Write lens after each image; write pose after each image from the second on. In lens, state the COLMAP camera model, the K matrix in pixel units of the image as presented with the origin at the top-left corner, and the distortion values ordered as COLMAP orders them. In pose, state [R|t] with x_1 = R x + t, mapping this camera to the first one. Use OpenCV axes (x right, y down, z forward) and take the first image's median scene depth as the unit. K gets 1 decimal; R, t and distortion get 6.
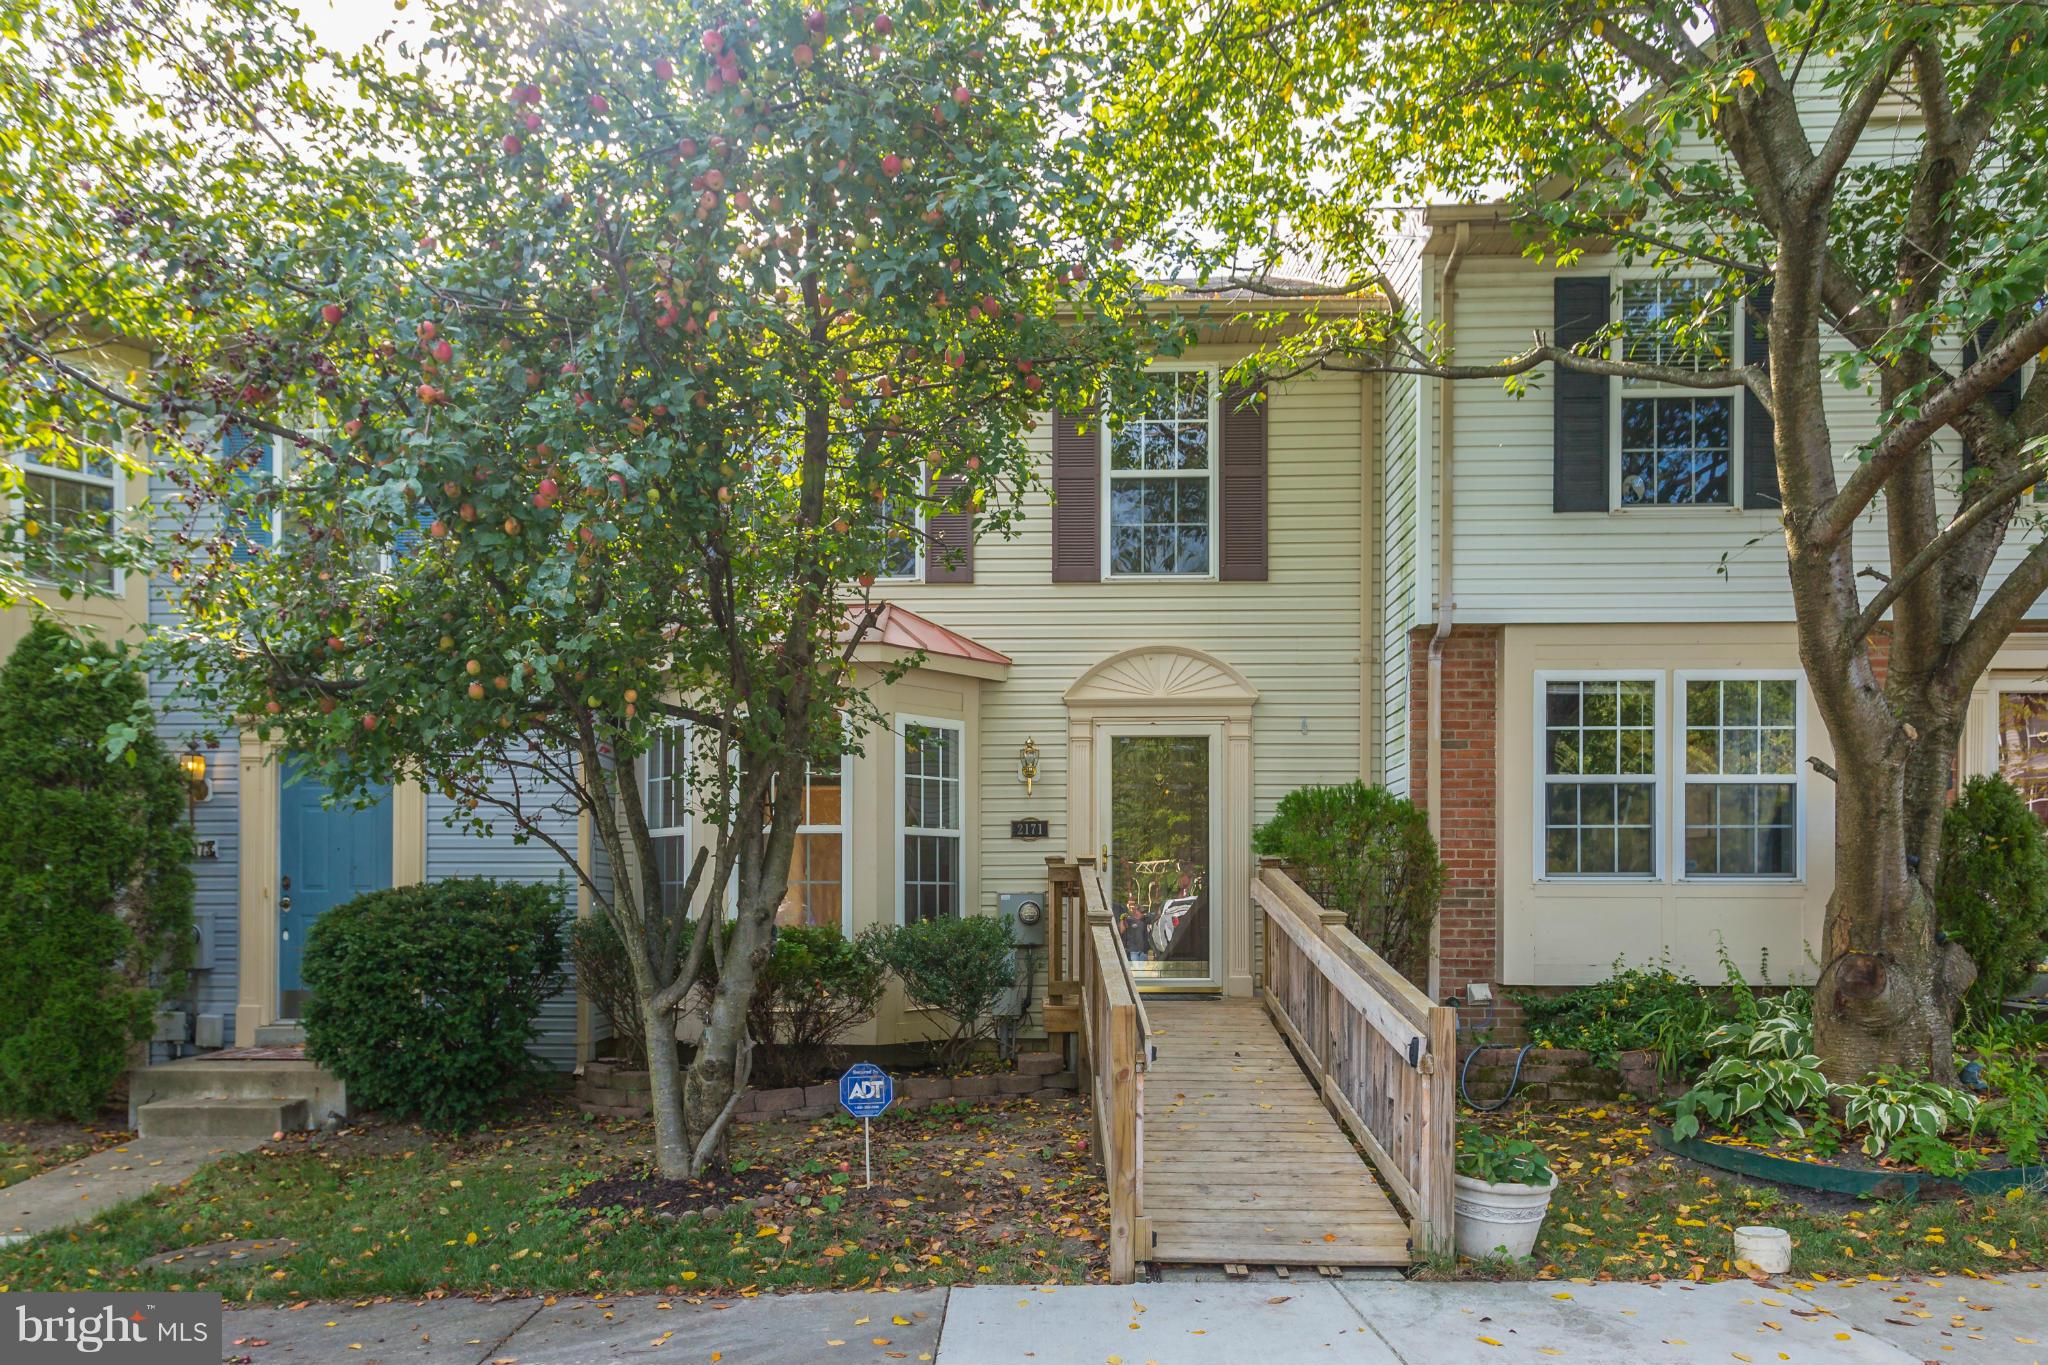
lens RADIAL K [[955.5, 0, 1011.6], [0, 955.5, 915.2], [0, 0, 1]] dist [0.000508, 0.000549]
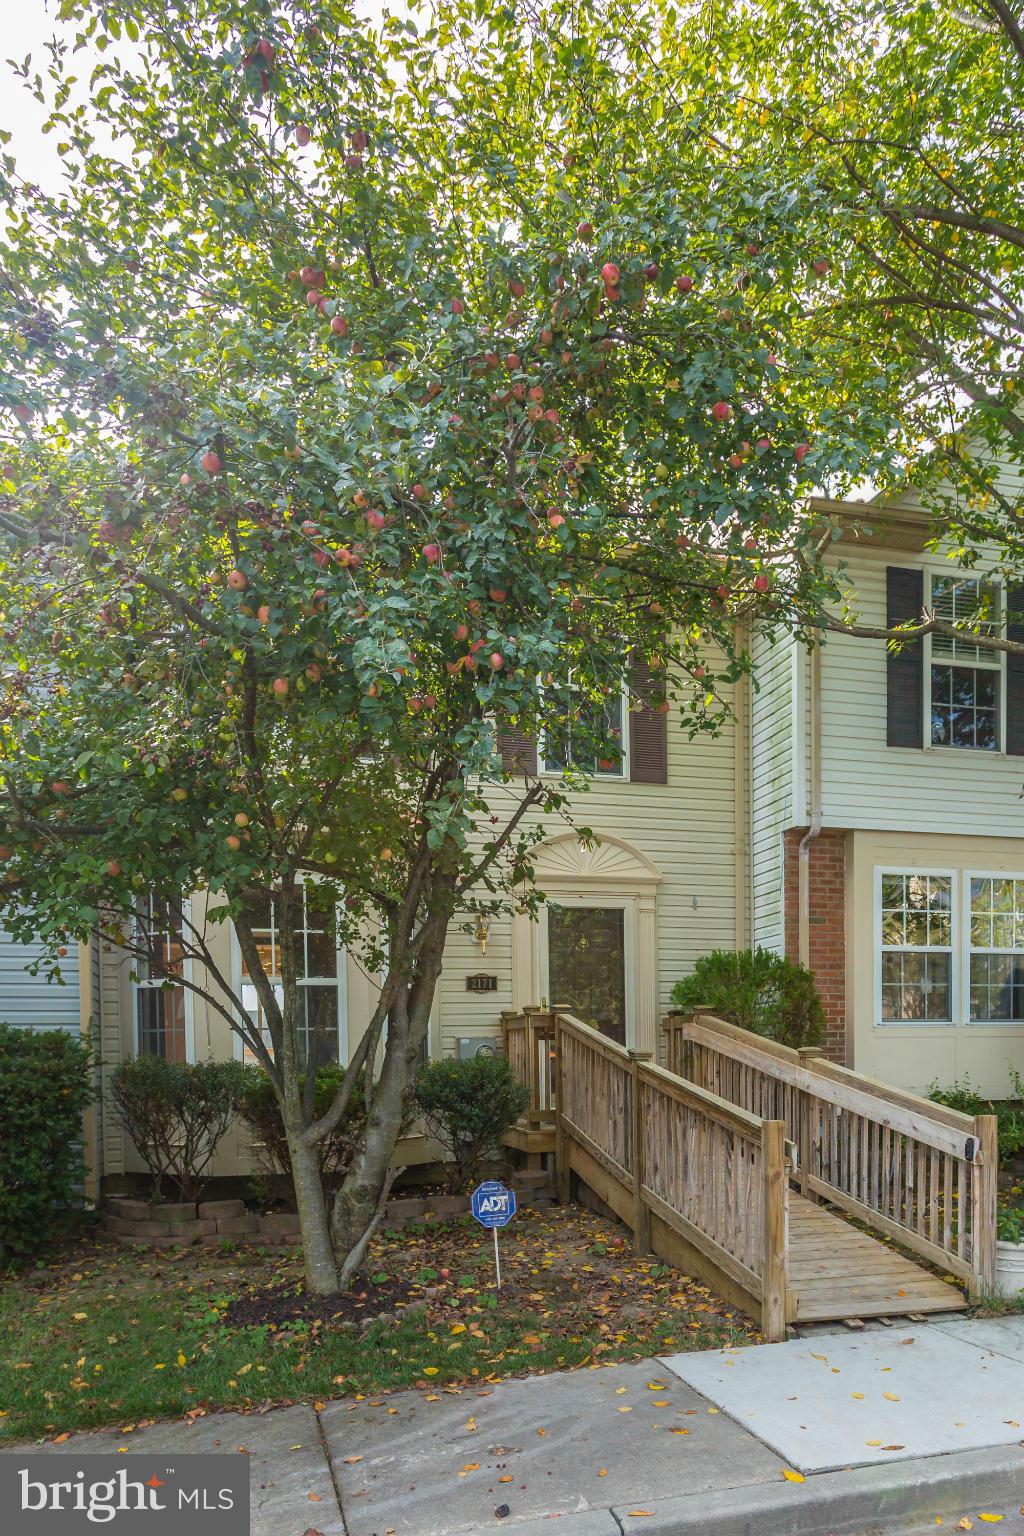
lens RADIAL K [[806.9, 0, 506.9], [0, 806.9, 1077.0], [0, 0, 1]] dist [0.001168, -0.000014]
pose [[0.972981, -0.018763, 0.230120, -0.224094], [0.013800, 0.999637, 0.023157, 0.003504], [-0.230471, -0.019356, 0.972887, 0.026196]]
